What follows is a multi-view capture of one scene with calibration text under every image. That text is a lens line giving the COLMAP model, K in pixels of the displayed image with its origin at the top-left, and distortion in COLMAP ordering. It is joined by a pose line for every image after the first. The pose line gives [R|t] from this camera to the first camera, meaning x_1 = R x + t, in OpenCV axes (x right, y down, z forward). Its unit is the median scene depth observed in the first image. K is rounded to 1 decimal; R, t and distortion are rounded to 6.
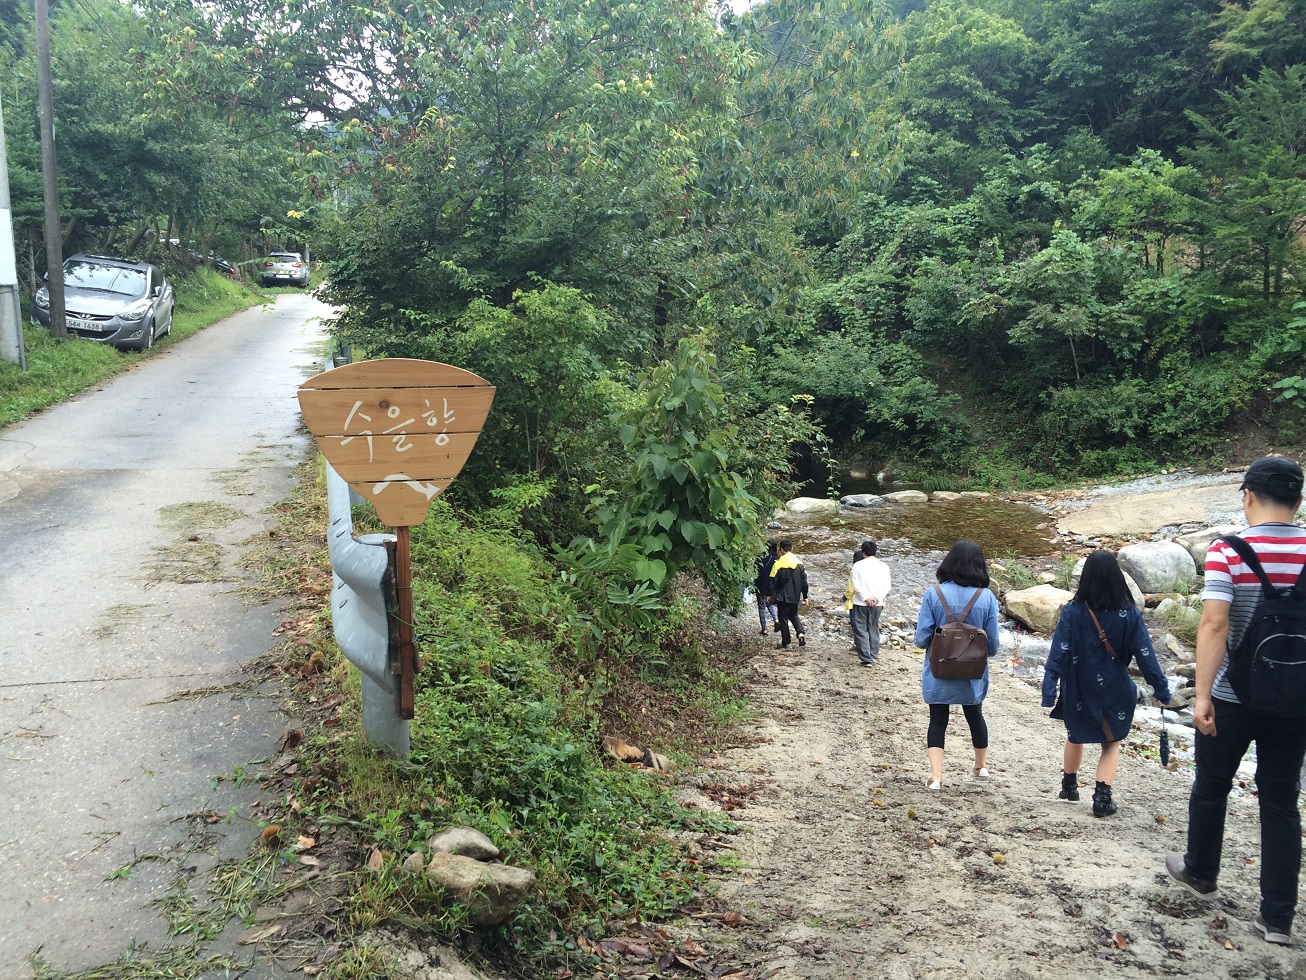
lens RADIAL K [[1125.0, 0, 649.3], [0, 1125.0, 494.9], [0, 0, 1]] dist [0.060492, -0.094439]
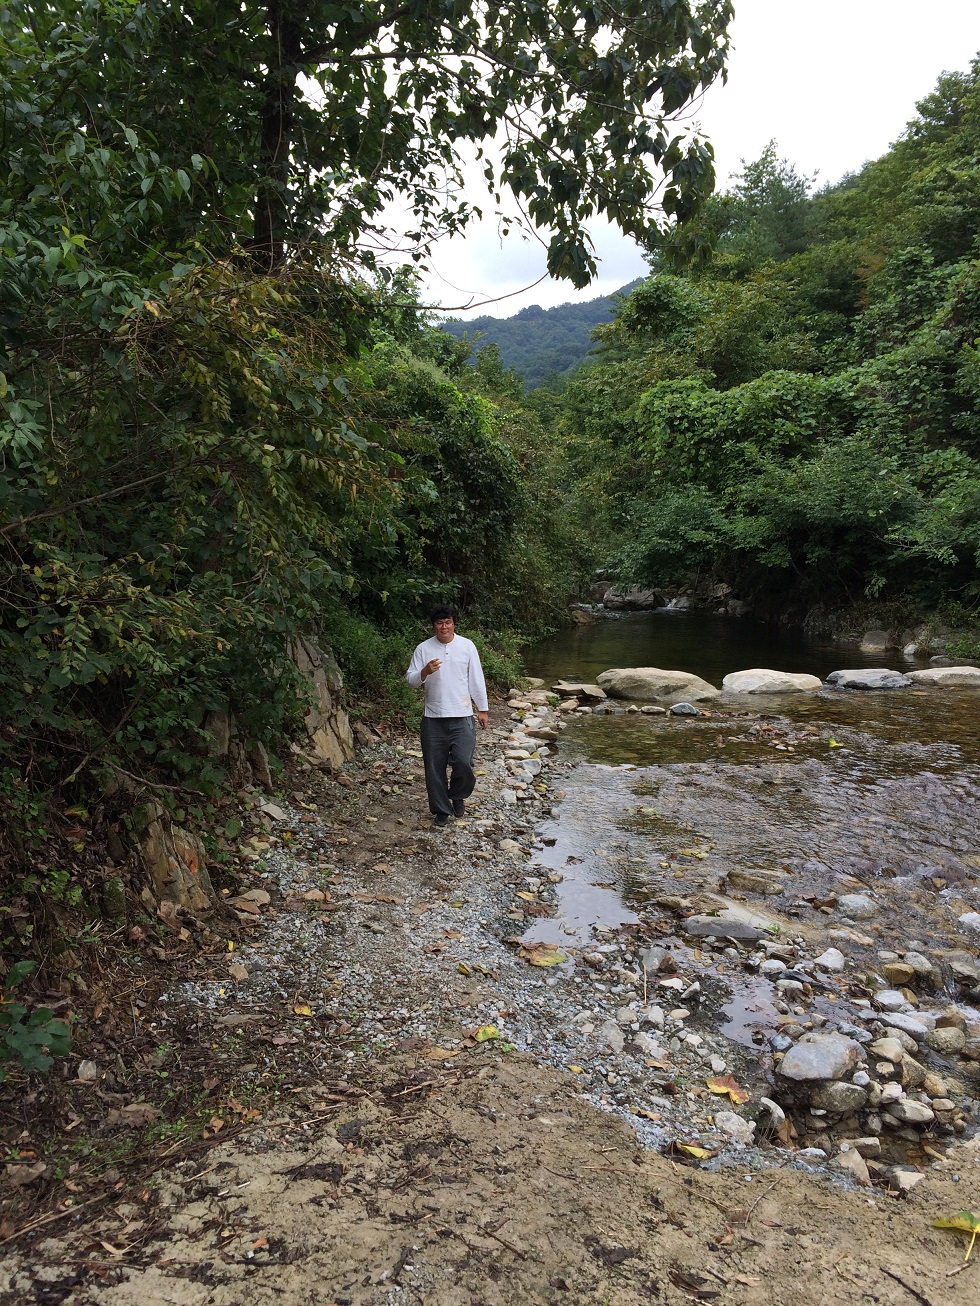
lens RADIAL K [[1125.0, 0, 497.7], [0, 1125.0, 646.3], [0, 0, 1]] dist [0.060492, -0.094439]
pose [[0.985688, 0.032094, -0.165499, 0.082597], [-0.042402, 0.997349, -0.059132, 0.023834], [0.163163, 0.065303, 0.984436, 0.348298]]
